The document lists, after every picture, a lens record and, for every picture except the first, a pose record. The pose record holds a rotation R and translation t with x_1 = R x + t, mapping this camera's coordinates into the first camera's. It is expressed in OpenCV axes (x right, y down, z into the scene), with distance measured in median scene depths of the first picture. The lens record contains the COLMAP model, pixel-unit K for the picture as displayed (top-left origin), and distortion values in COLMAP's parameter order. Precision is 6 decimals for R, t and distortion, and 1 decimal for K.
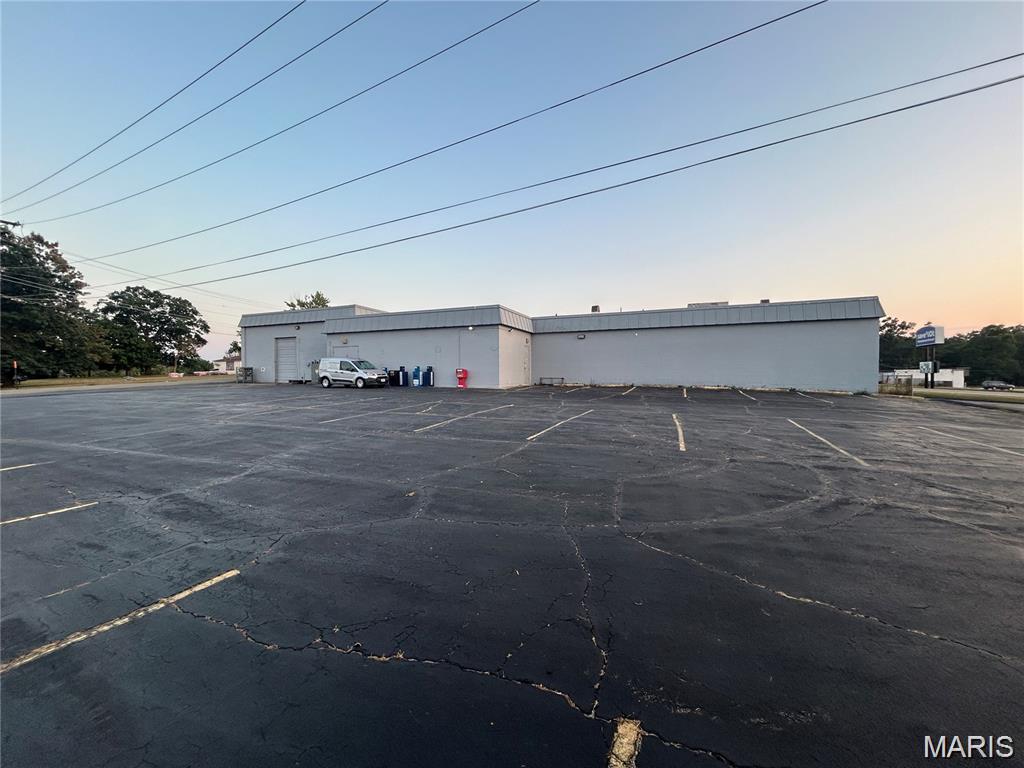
lens RADIAL K [[419.3, 0, 506.8], [0, 419.3, 383.9], [0, 0, 1]] dist [0.007739, 0.000067]
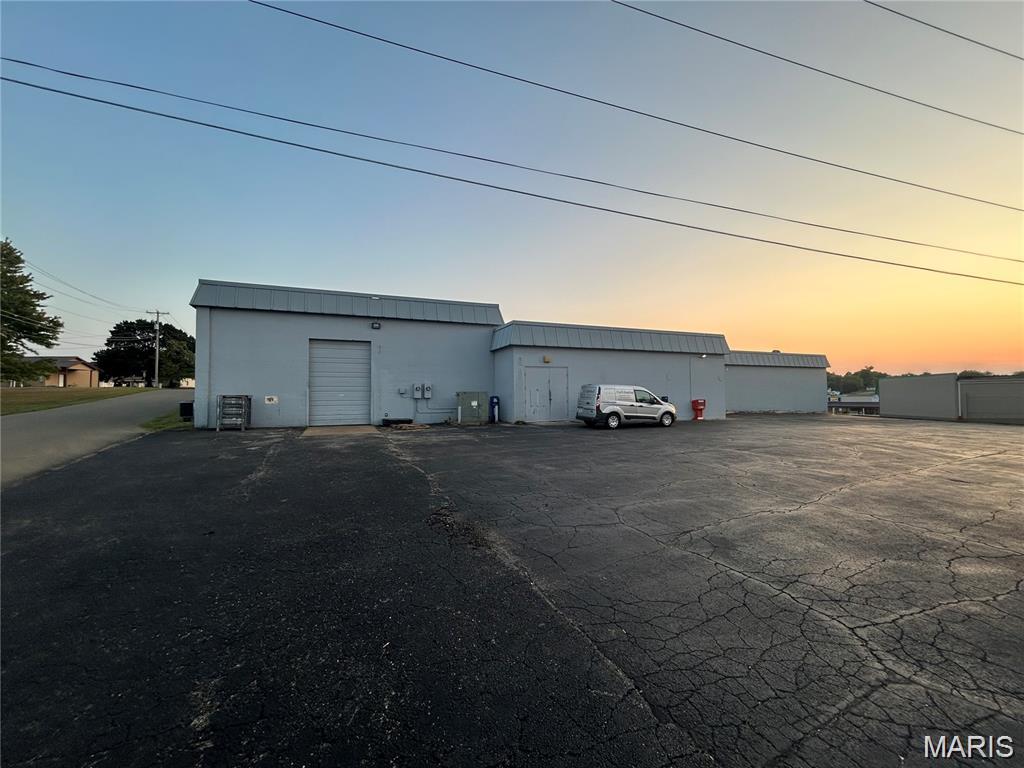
lens RADIAL K [[419.3, 0, 506.8], [0, 419.3, 383.9], [0, 0, 1]] dist [0.007739, 0.000067]
pose [[0.699411, 0.020392, 0.714429, -1.041745], [0.019266, 0.998692, -0.047367, -0.034490], [-0.714460, 0.046893, 0.698103, 0.653310]]
